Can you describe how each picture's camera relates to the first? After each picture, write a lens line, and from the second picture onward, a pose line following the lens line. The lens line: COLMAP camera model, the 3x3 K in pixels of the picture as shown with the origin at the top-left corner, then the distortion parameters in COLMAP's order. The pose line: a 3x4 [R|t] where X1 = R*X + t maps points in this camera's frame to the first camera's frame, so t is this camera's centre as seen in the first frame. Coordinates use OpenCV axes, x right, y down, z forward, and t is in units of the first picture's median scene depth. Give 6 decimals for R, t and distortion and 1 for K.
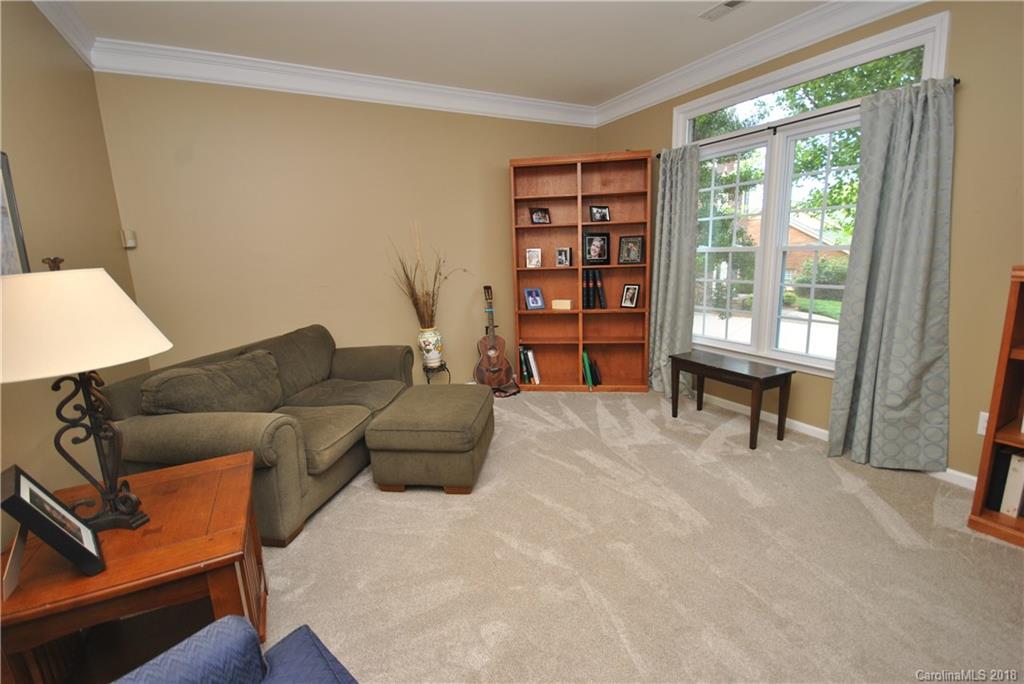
lens RADIAL K [[452.9, 0, 511.6], [0, 452.9, 336.5], [0, 0, 1]] dist [0.008613, -0.010930]
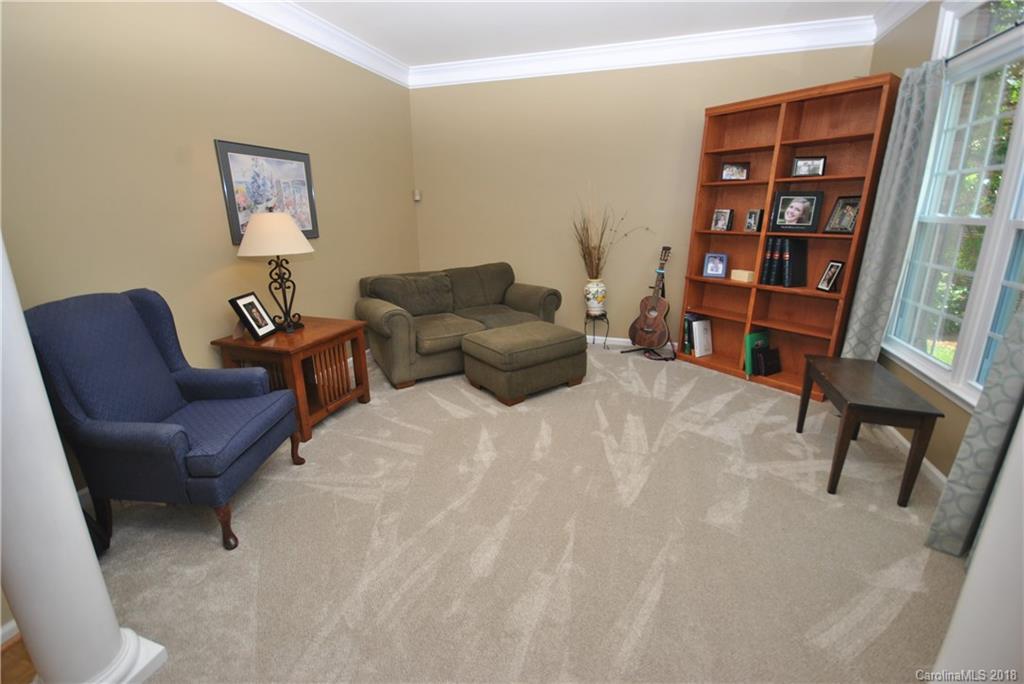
lens RADIAL K [[452.9, 0, 512.3], [0, 452.9, 339.4], [0, 0, 1]] dist [0.008613, -0.010930]
pose [[0.681360, 0.231844, -0.694259, 0.460333], [-0.158565, 0.972739, 0.169222, -0.029634], [0.714566, -0.005216, 0.699548, 0.075977]]
